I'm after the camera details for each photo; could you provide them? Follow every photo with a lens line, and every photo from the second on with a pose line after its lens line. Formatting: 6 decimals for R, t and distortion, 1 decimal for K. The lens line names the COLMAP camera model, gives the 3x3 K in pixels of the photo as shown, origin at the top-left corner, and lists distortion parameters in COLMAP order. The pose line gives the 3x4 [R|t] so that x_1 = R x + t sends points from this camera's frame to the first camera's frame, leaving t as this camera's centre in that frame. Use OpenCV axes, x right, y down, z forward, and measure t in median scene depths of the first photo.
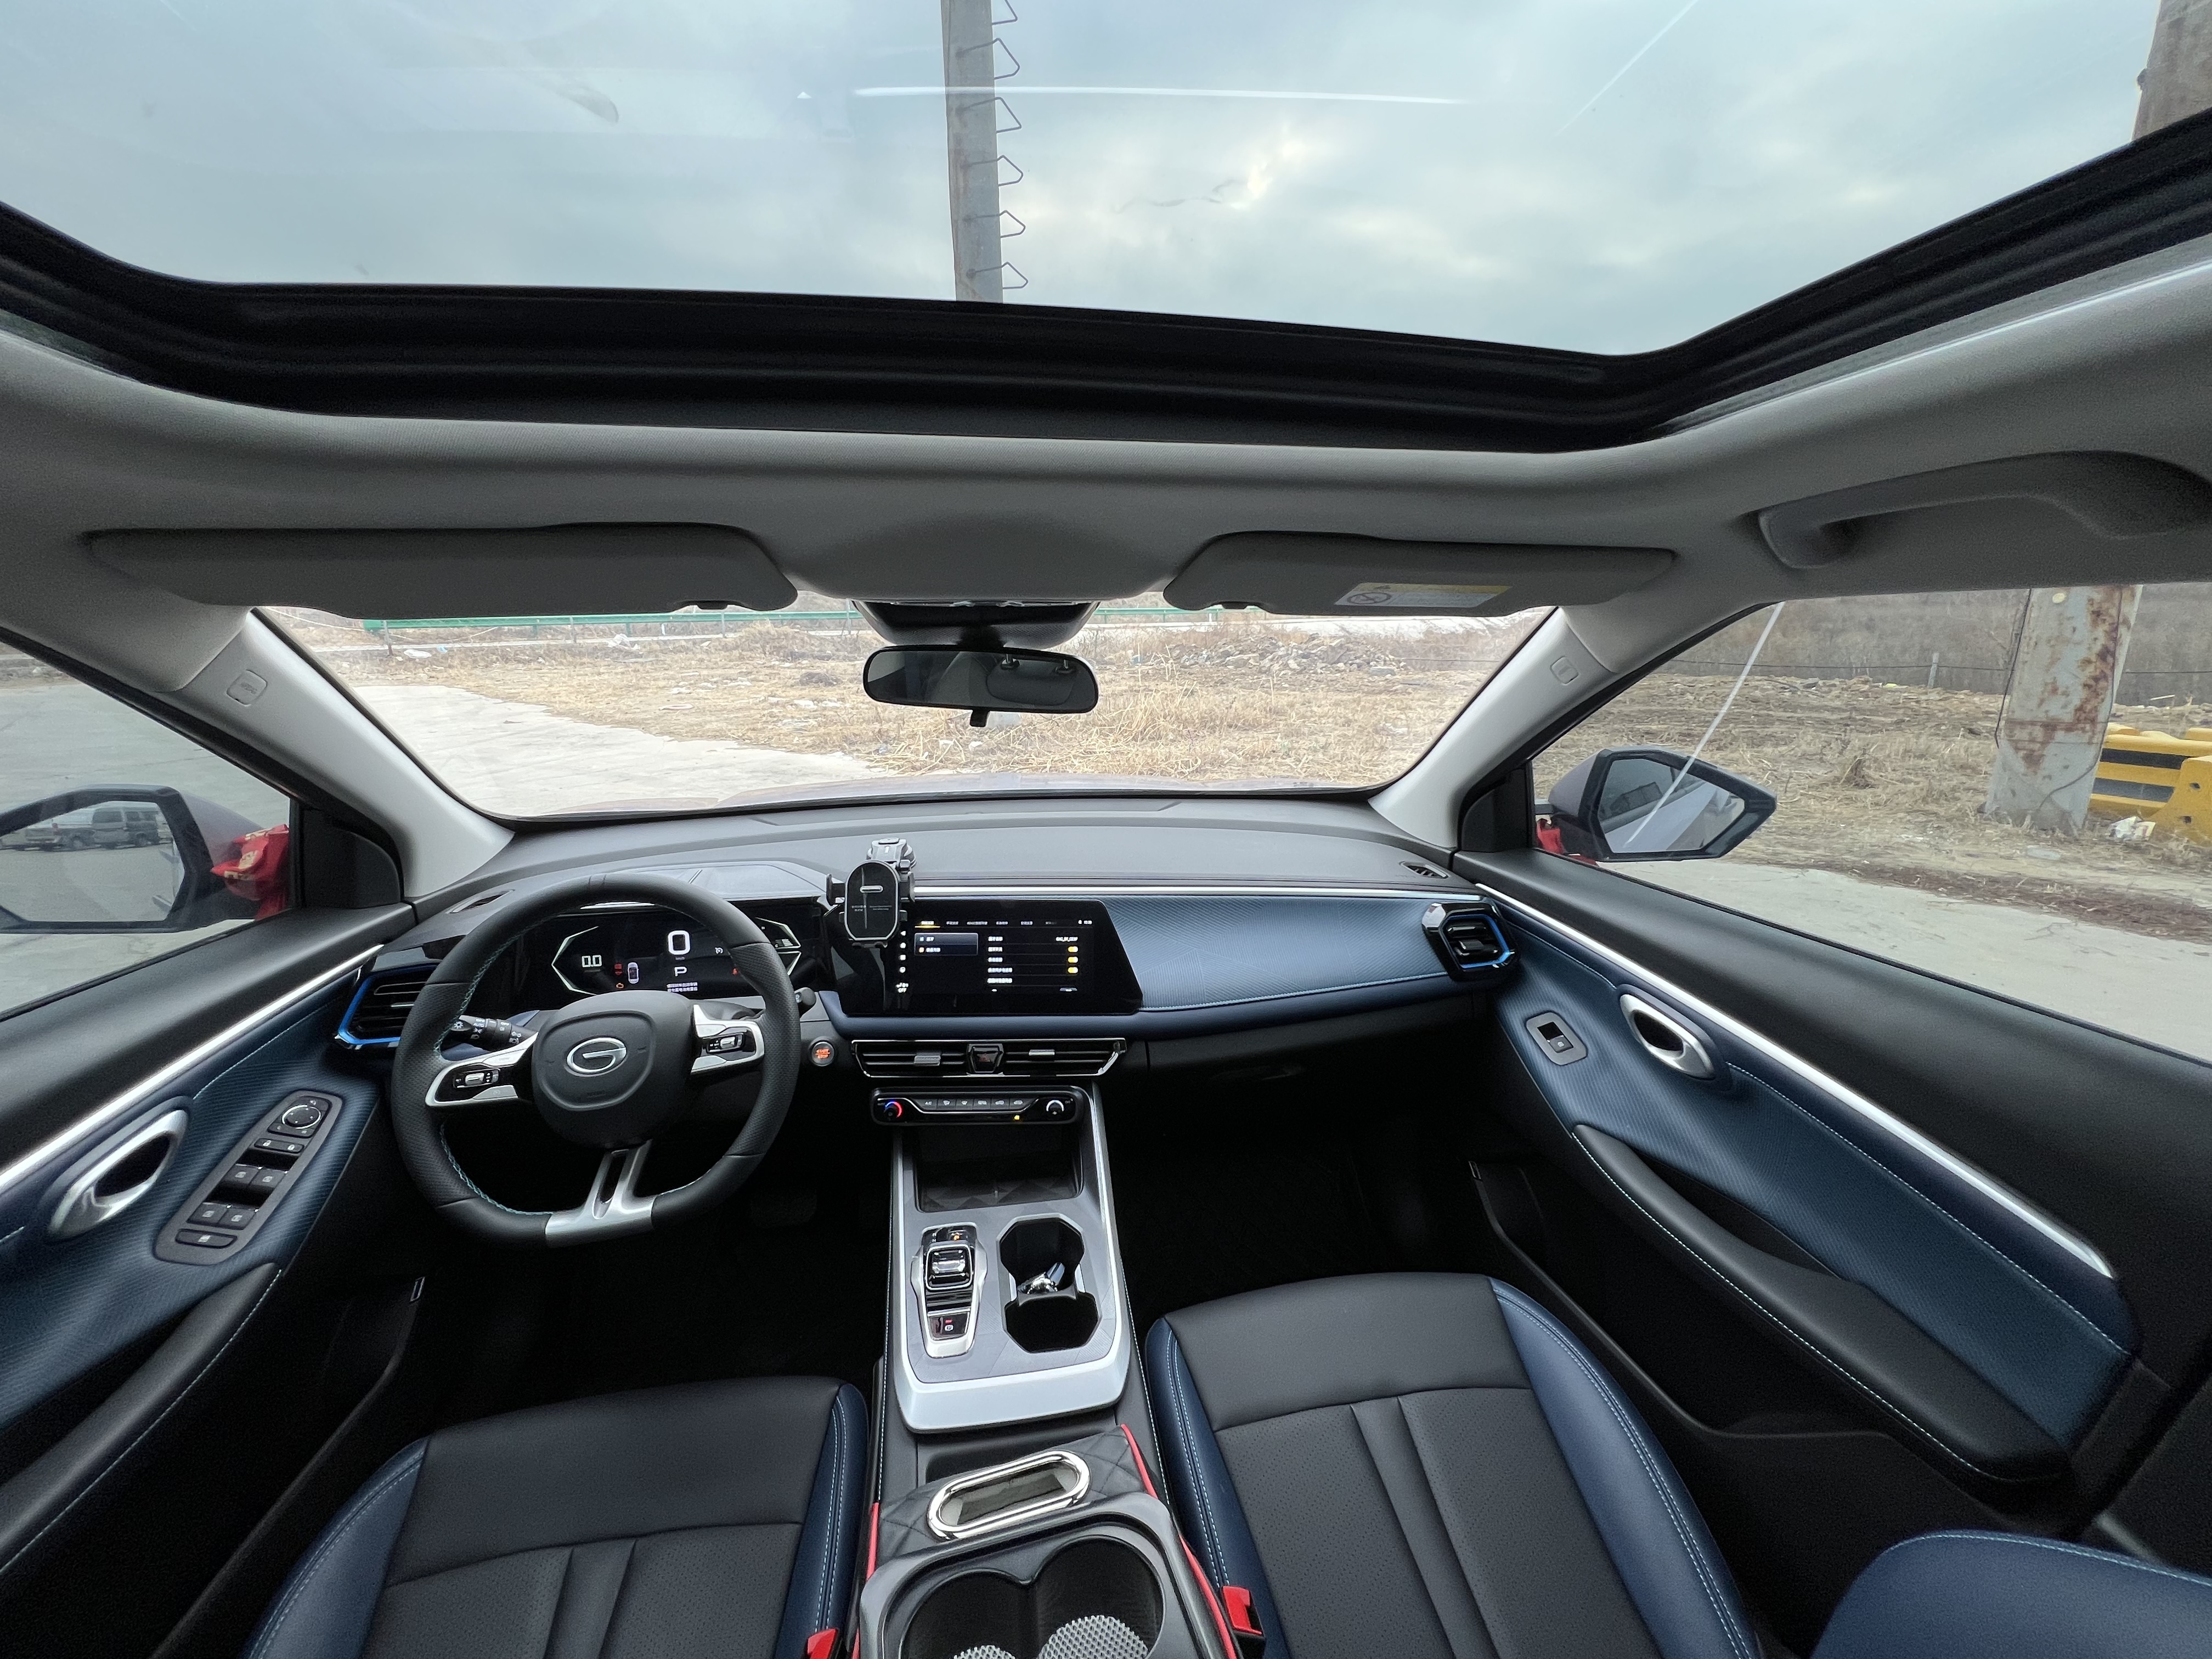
lens RADIAL K [[878.2, 0, 1104.2], [0, 878.2, 825.3], [0, 0, 1]] dist [-0.000169, -0.000587]
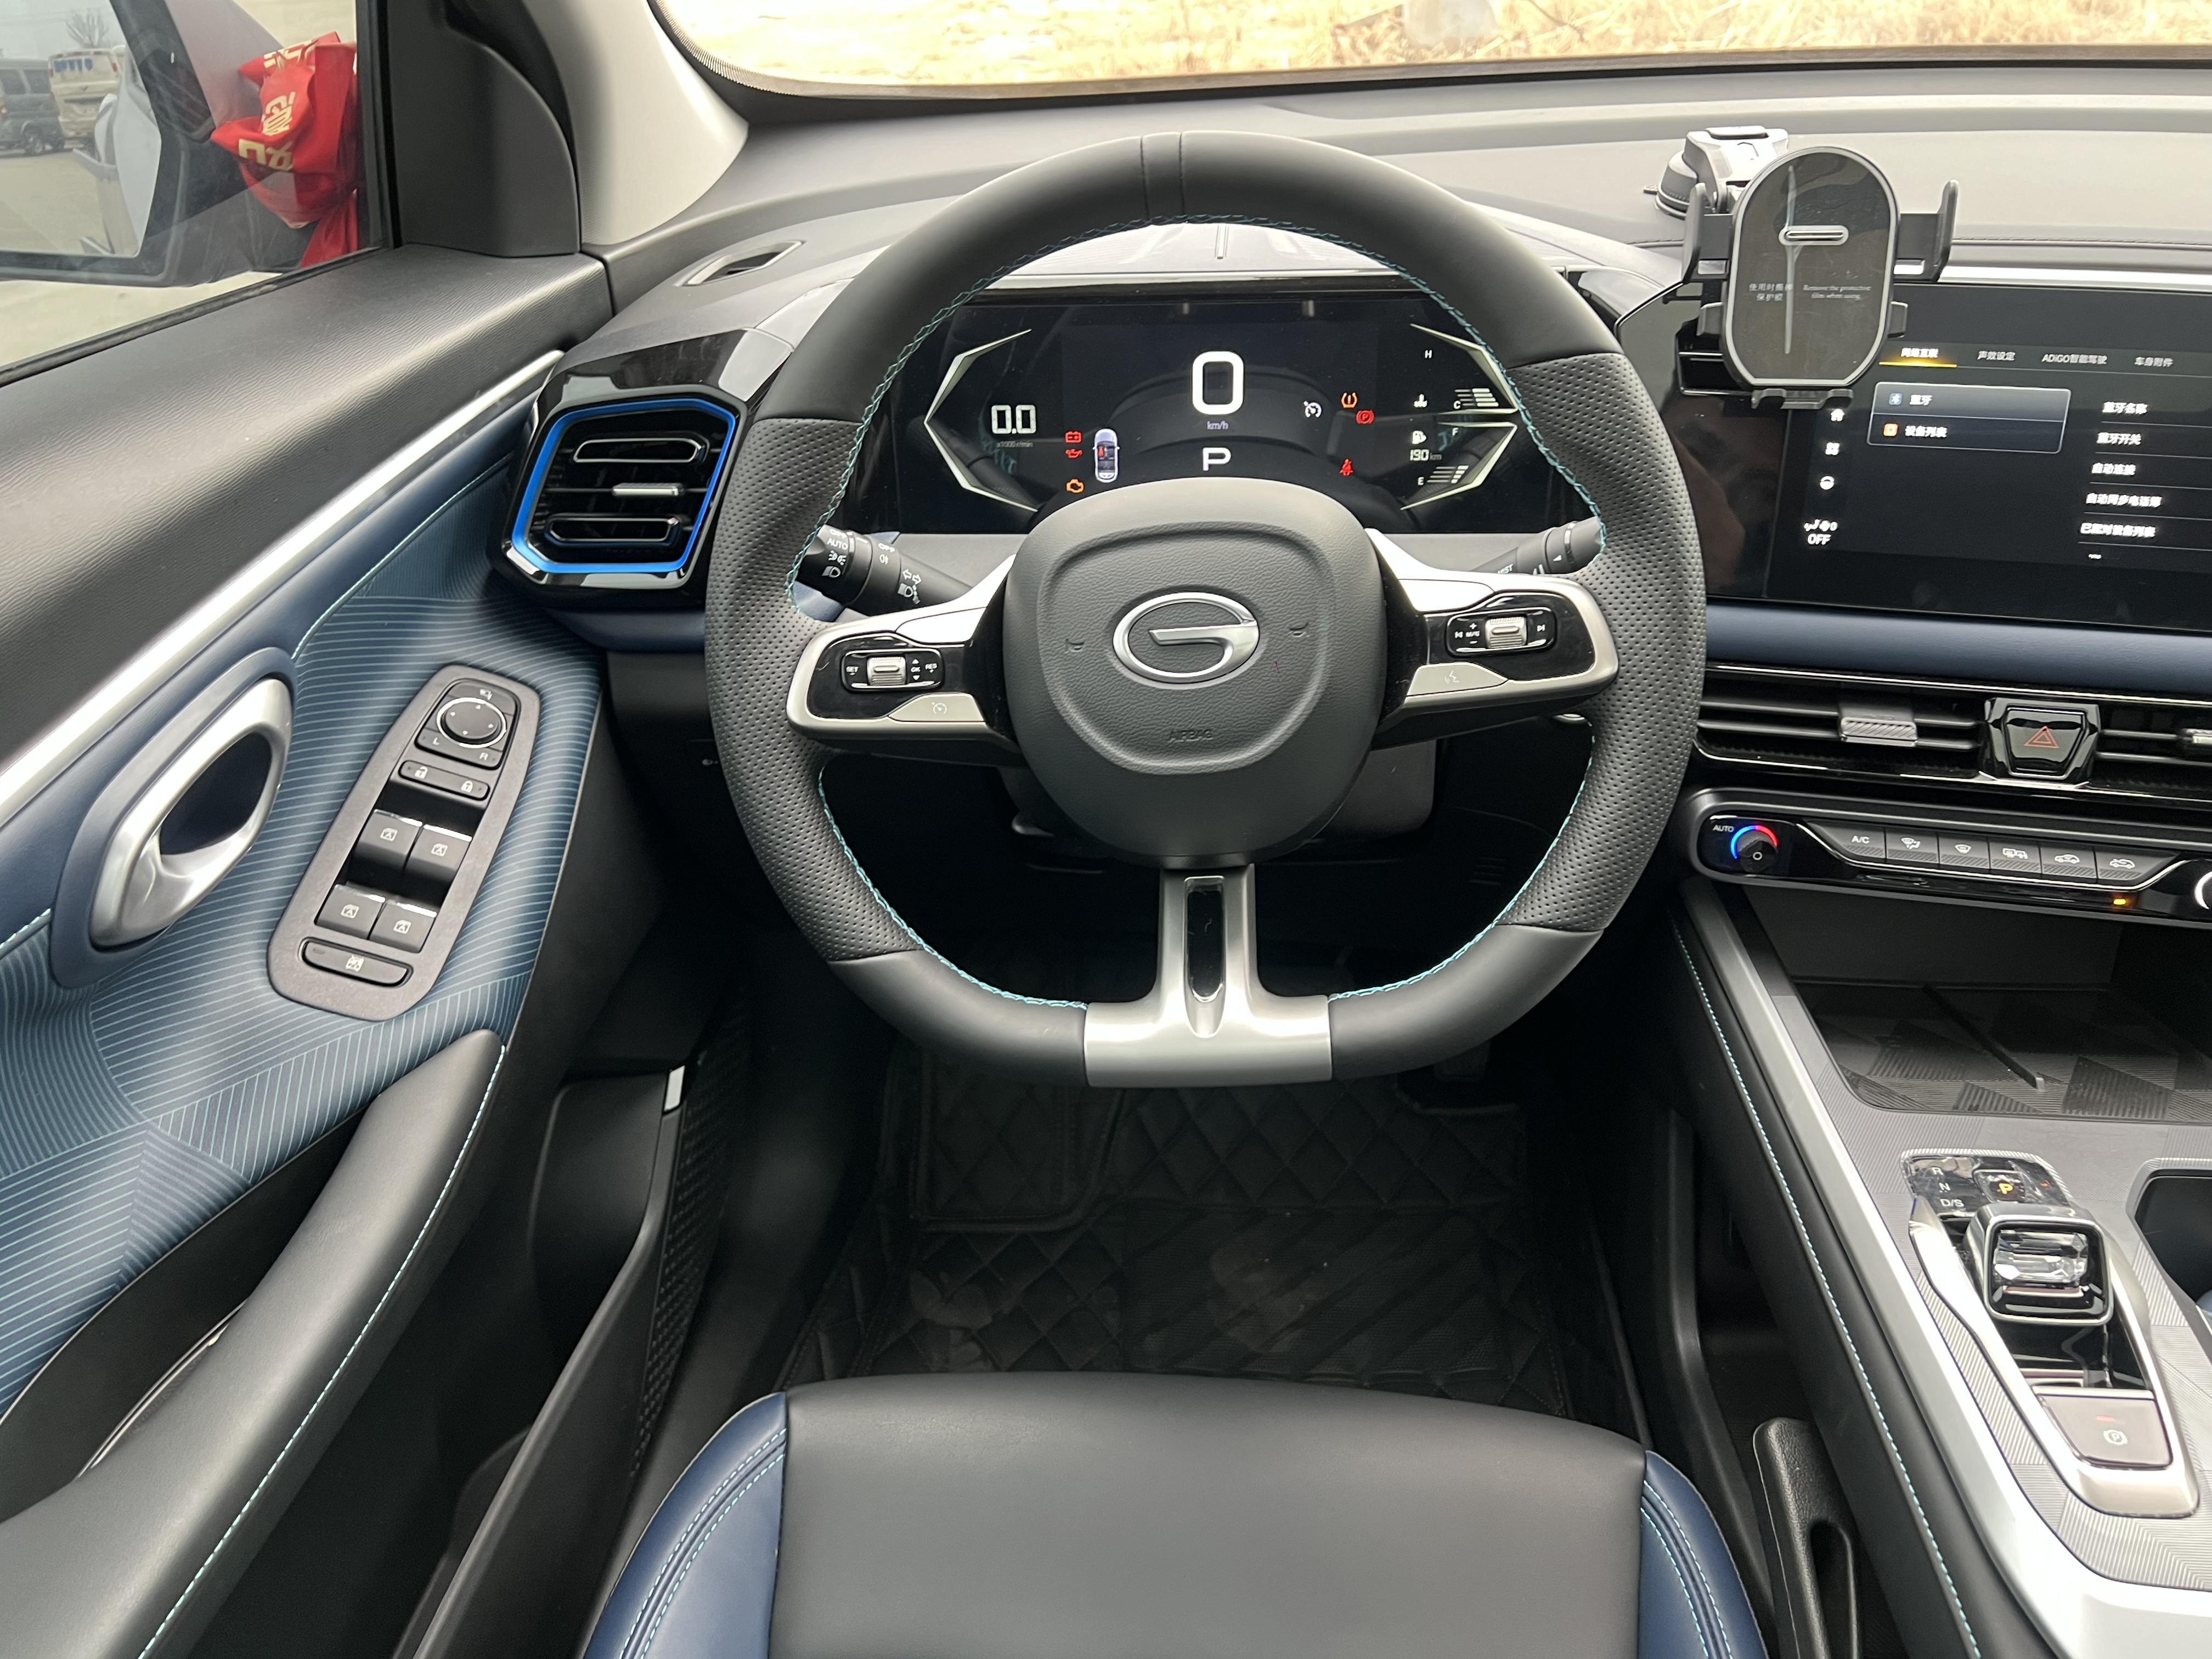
lens RADIAL K [[1648.6, 0, 1103.4], [0, 1648.6, 831.0], [0, 0, 1]] dist [0.061714, -0.069194]
pose [[0.966541, 0.106596, -0.233313, -0.362527], [-0.029979, 0.950275, 0.309967, 0.101961], [0.254753, -0.292602, 0.921675, 0.258654]]
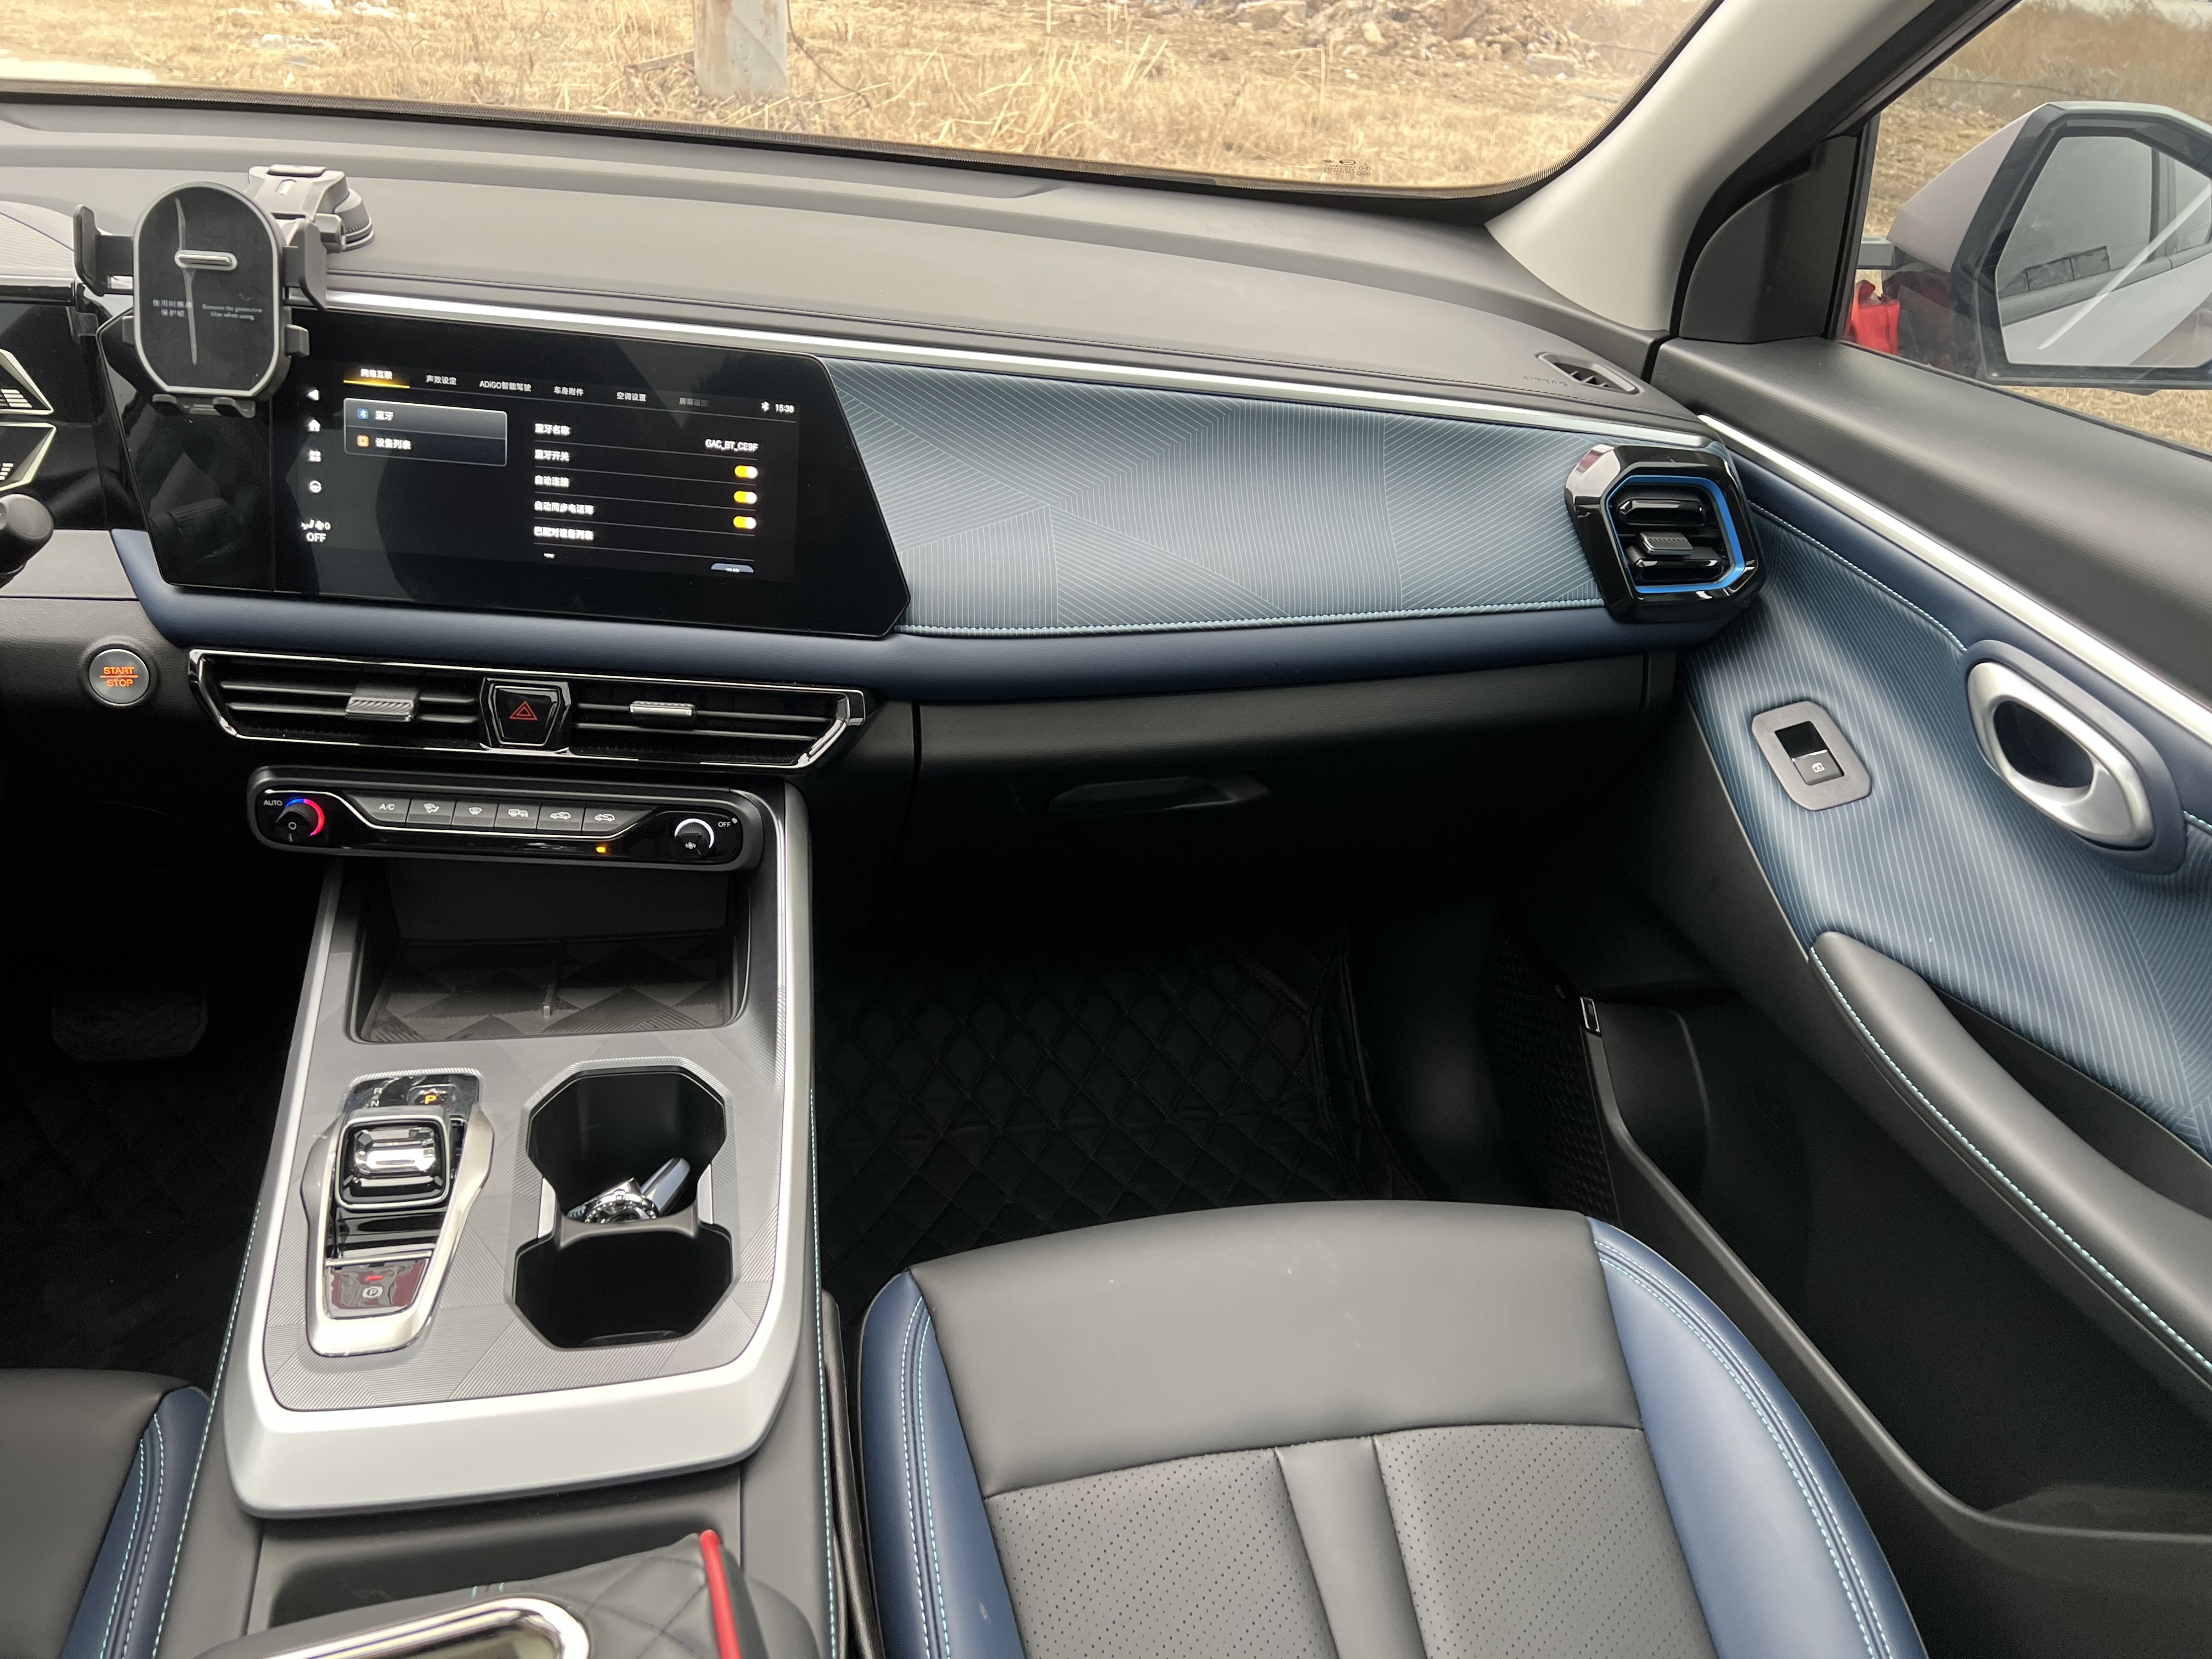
lens RADIAL K [[1648.6, 0, 1108.7], [0, 1648.6, 832.3], [0, 0, 1]] dist [0.061714, -0.069194]
pose [[0.993329, 0.057741, 0.099817, 0.070430], [-0.082629, 0.960190, 0.266847, 0.086742], [-0.080436, -0.273315, 0.958556, 0.199986]]
